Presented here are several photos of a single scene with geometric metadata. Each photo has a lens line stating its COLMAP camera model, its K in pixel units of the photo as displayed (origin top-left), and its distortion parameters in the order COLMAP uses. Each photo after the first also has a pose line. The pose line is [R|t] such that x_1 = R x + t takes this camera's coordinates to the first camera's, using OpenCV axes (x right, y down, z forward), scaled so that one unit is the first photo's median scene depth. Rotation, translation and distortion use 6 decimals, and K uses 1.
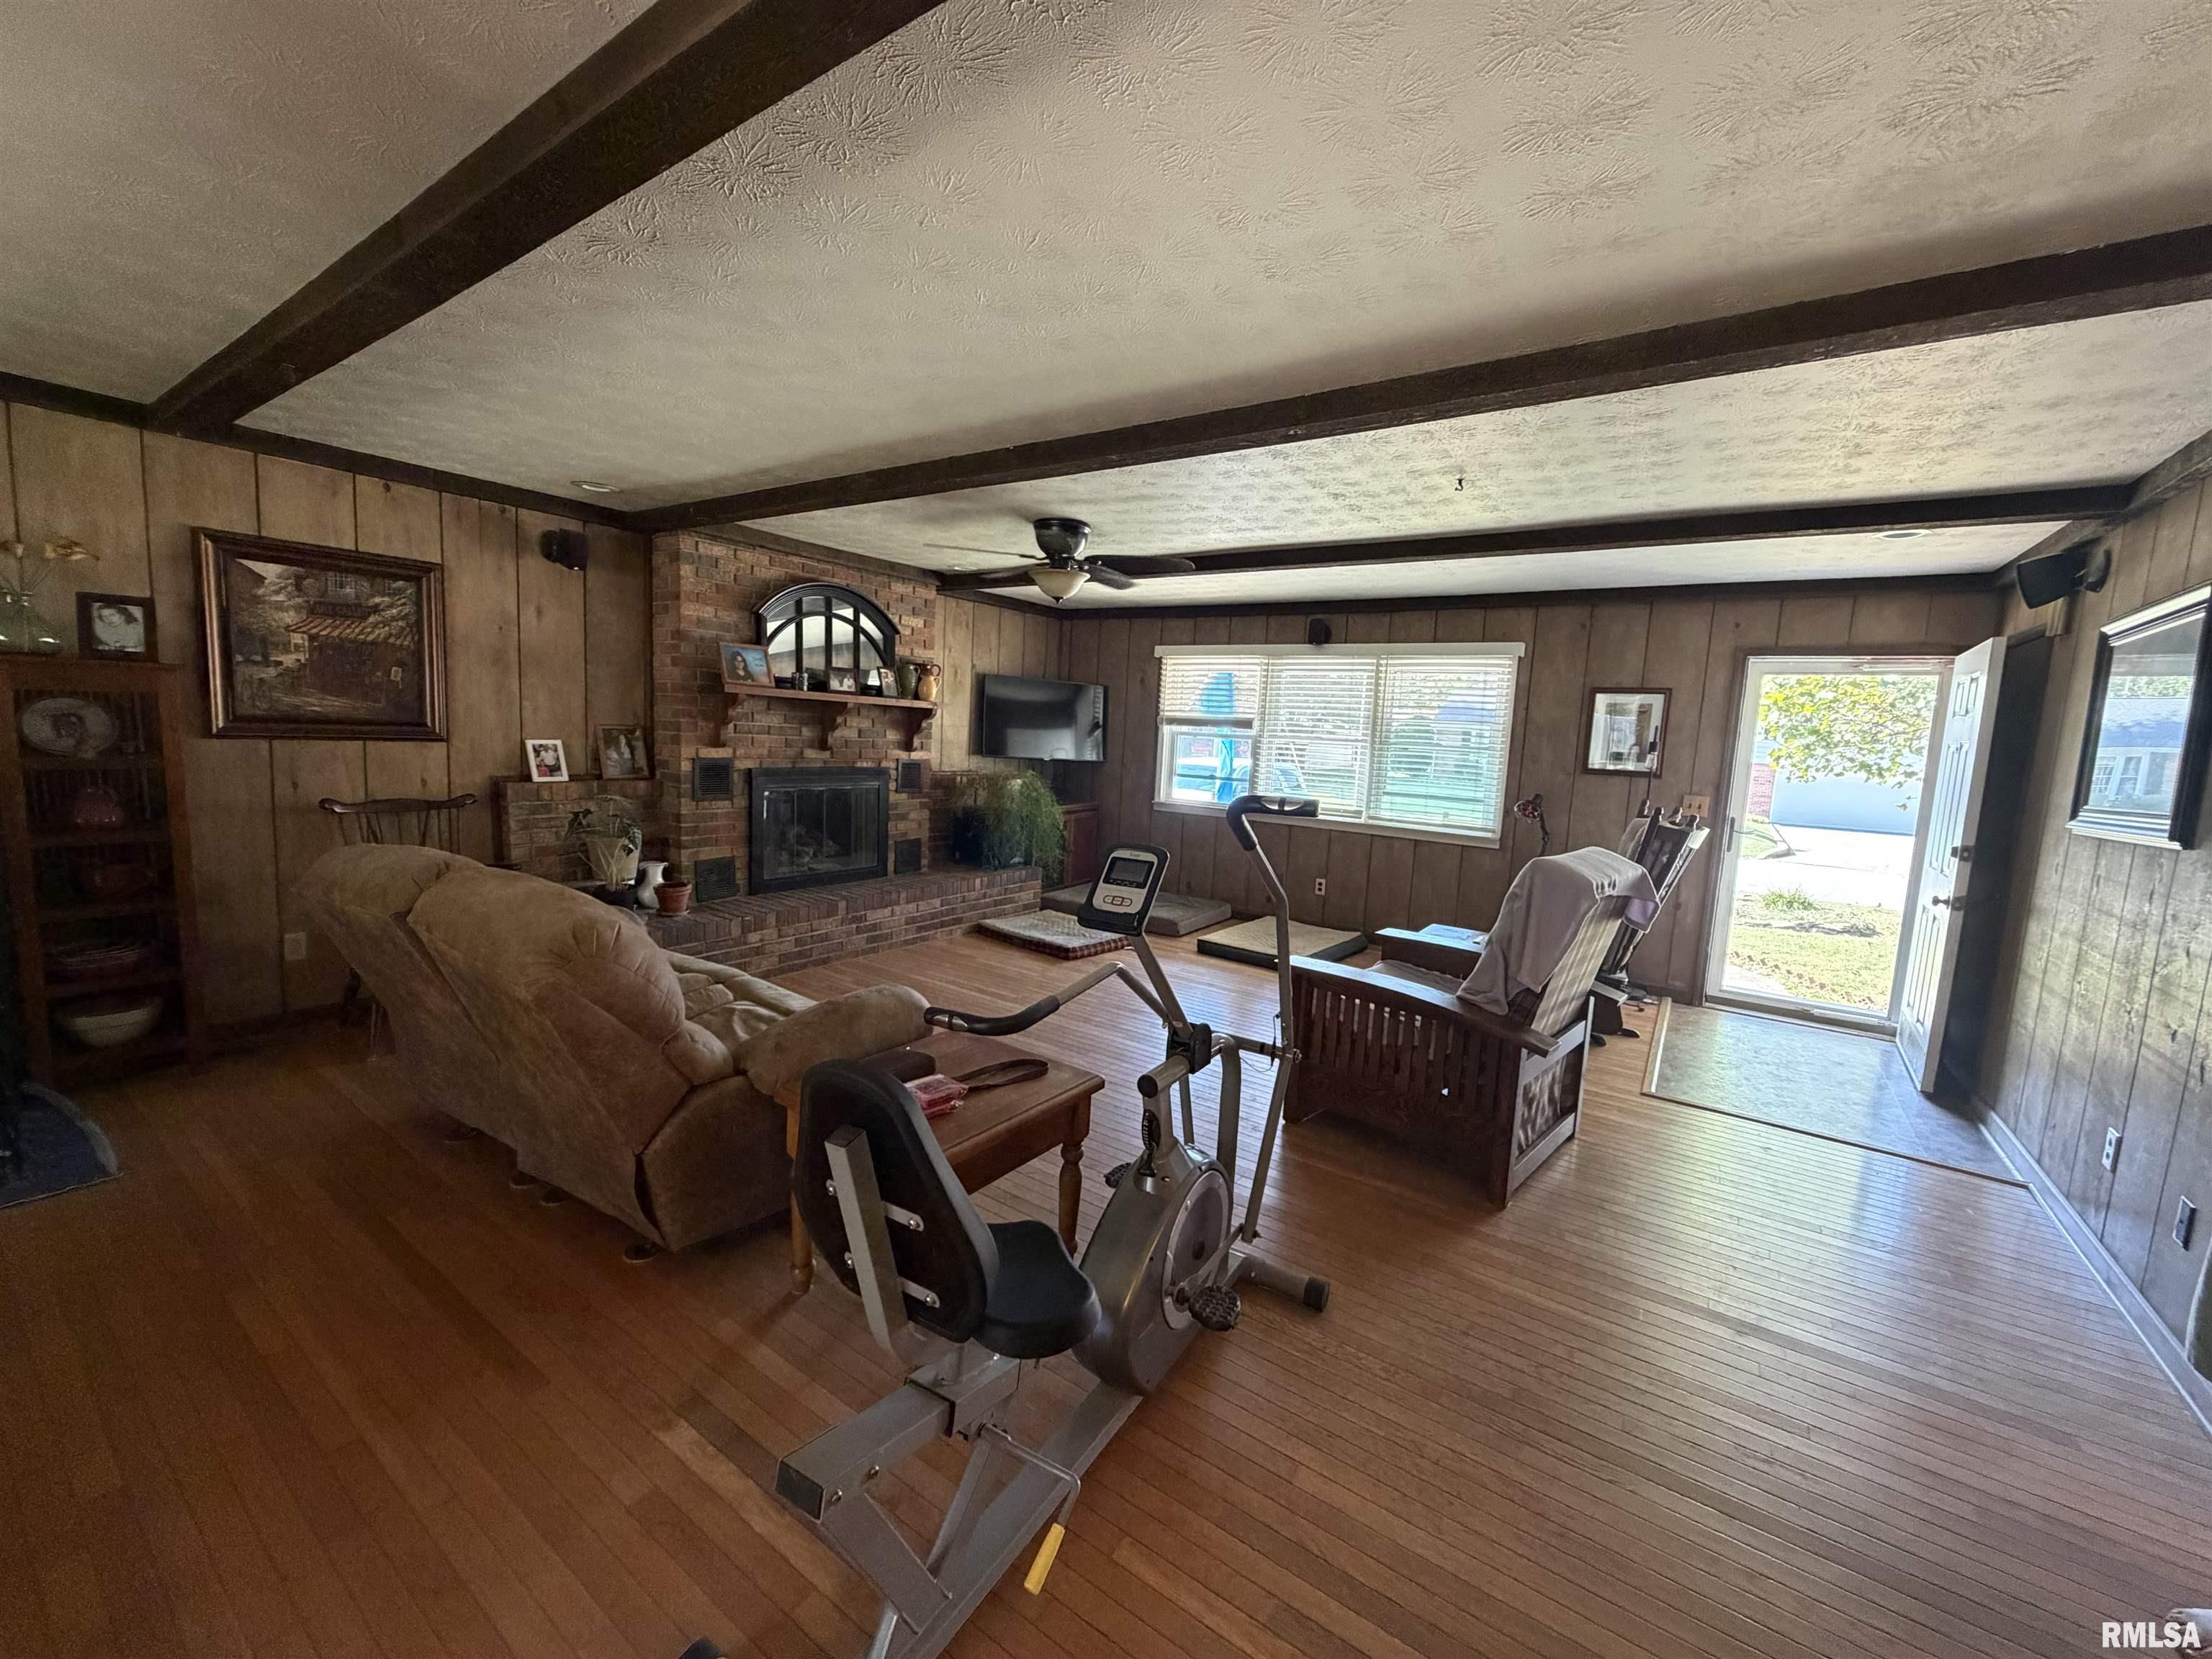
lens RADIAL K [[875.4, 0, 1106.0], [0, 875.4, 829.5], [0, 0, 1]] dist [0.000359, -0.000132]
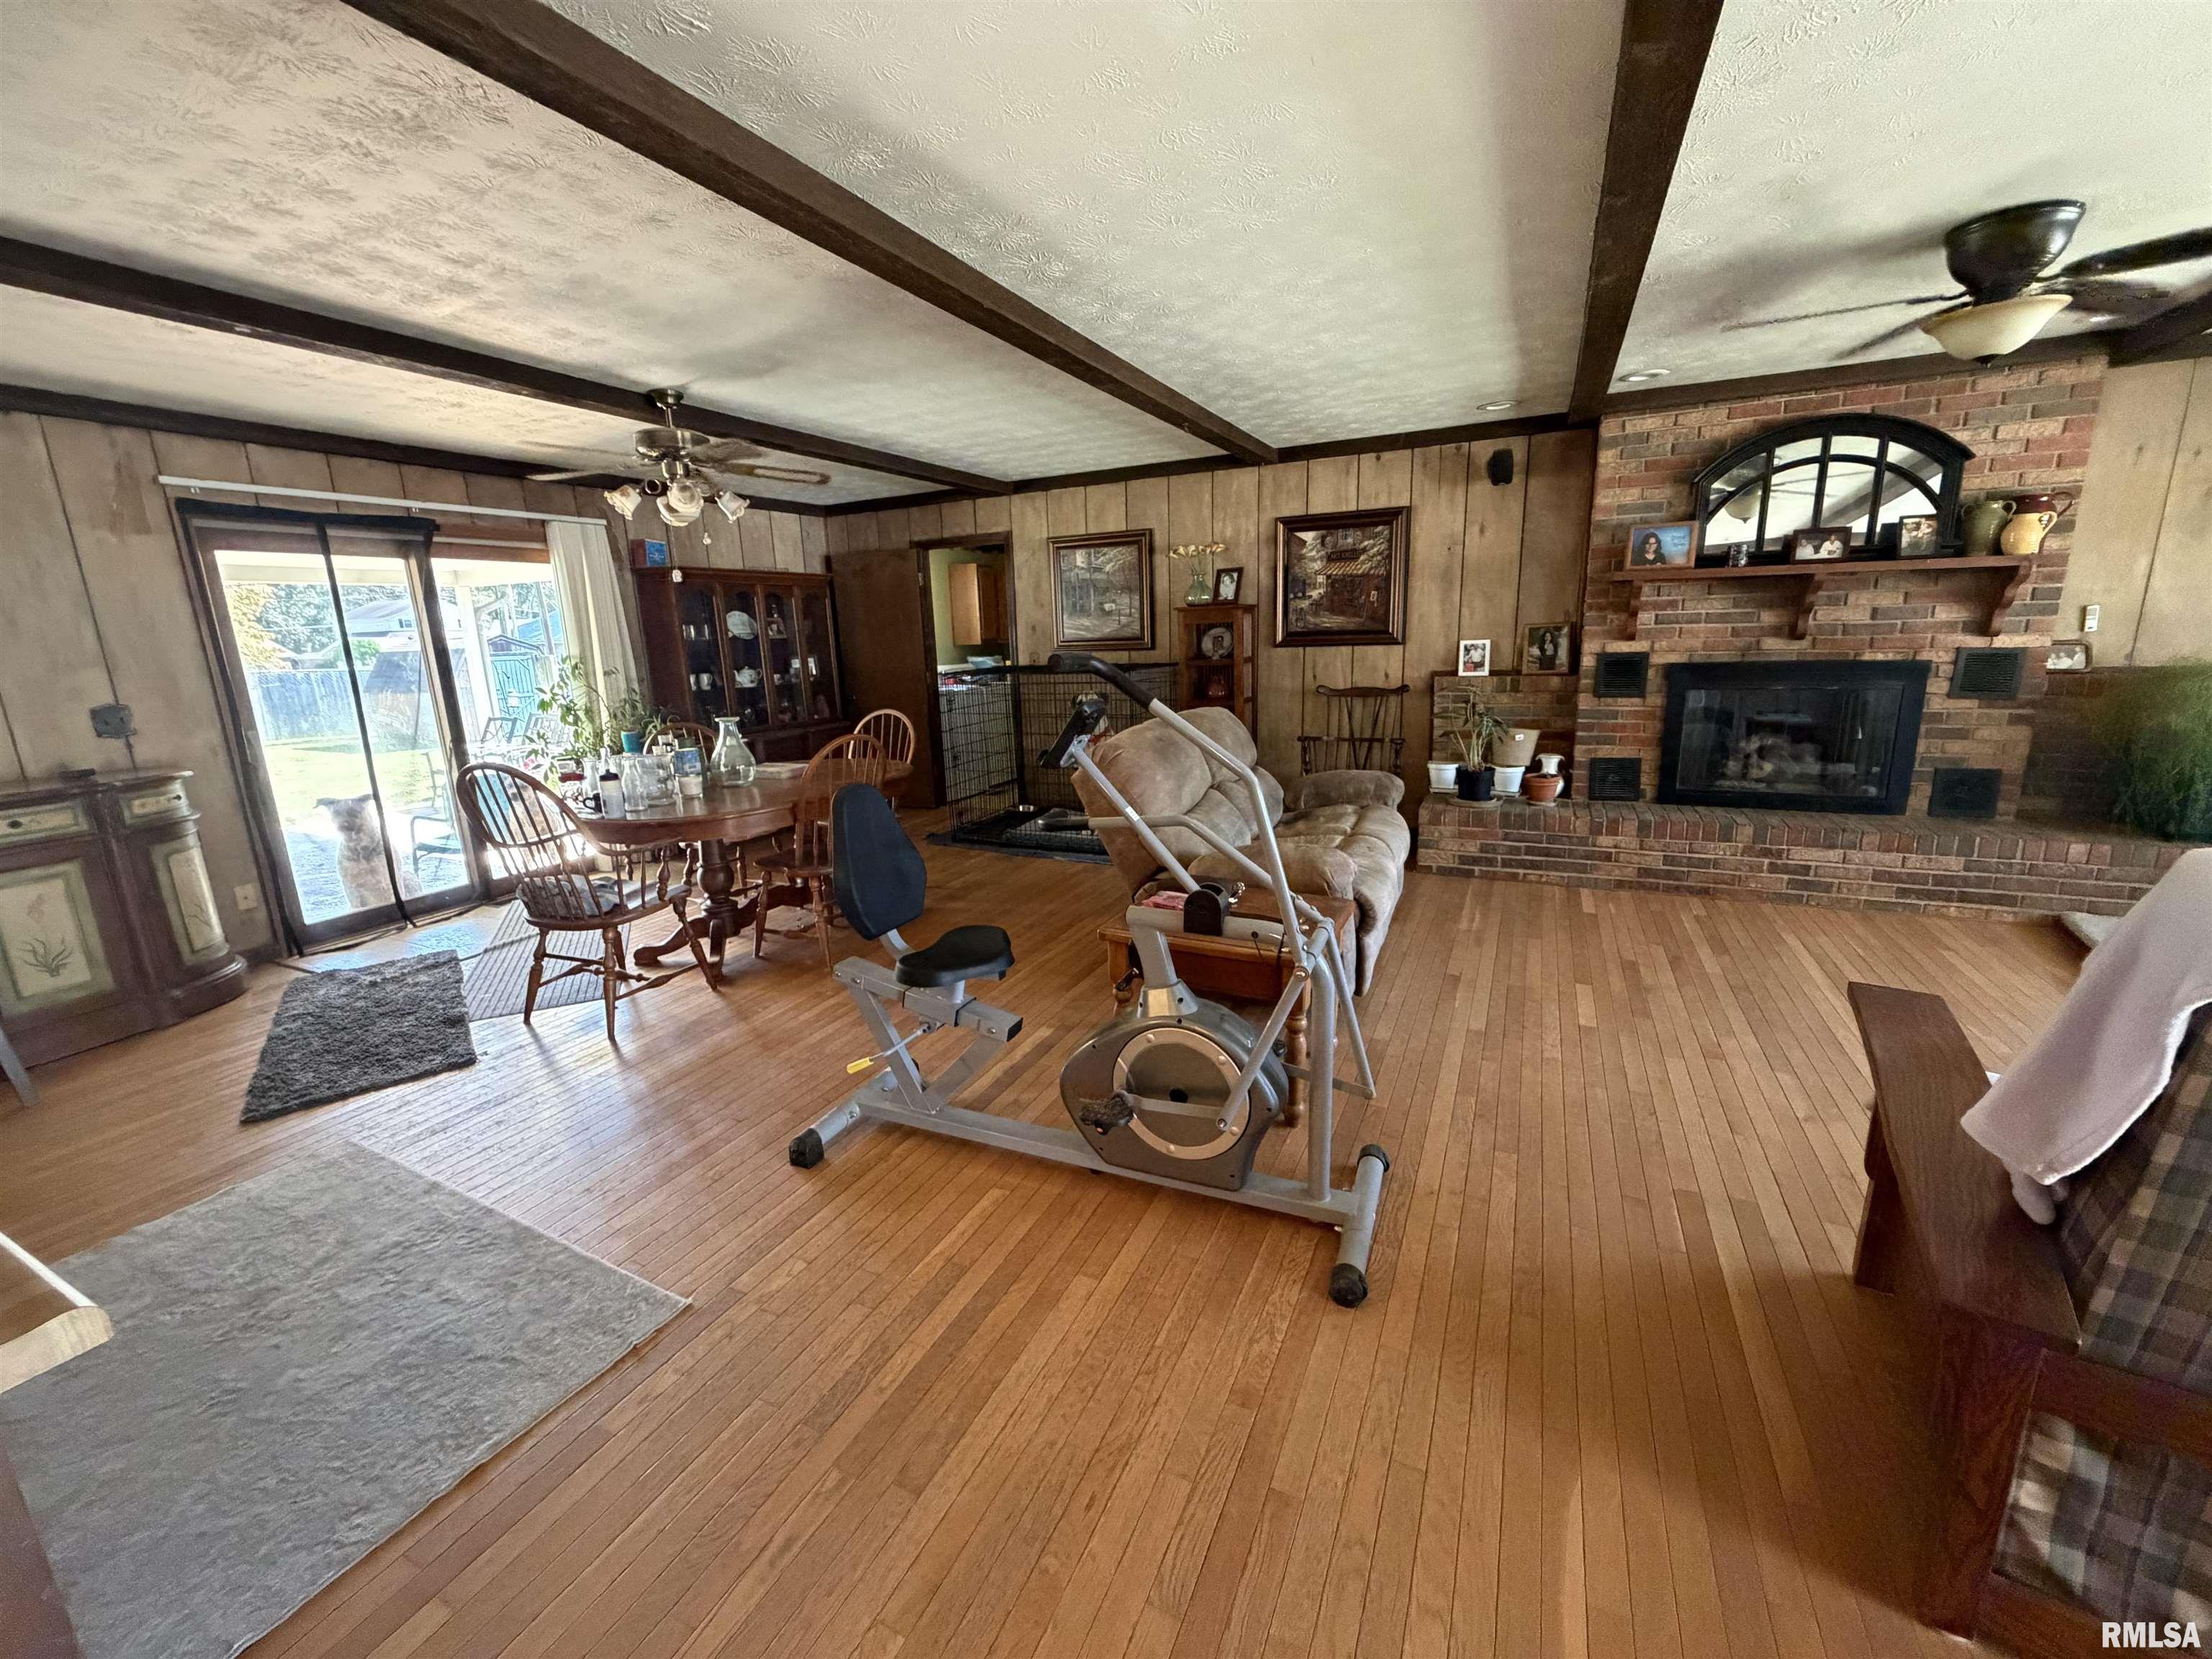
lens RADIAL K [[890.6, 0, 1106.0], [0, 890.6, 829.5], [0, 0, 1]] dist [0.001236, 0.000034]
pose [[0.157326, 0.165036, -0.973659, 0.456431], [-0.070816, 0.985284, 0.155564, -0.002297], [0.985004, 0.044476, 0.166698, 0.298779]]
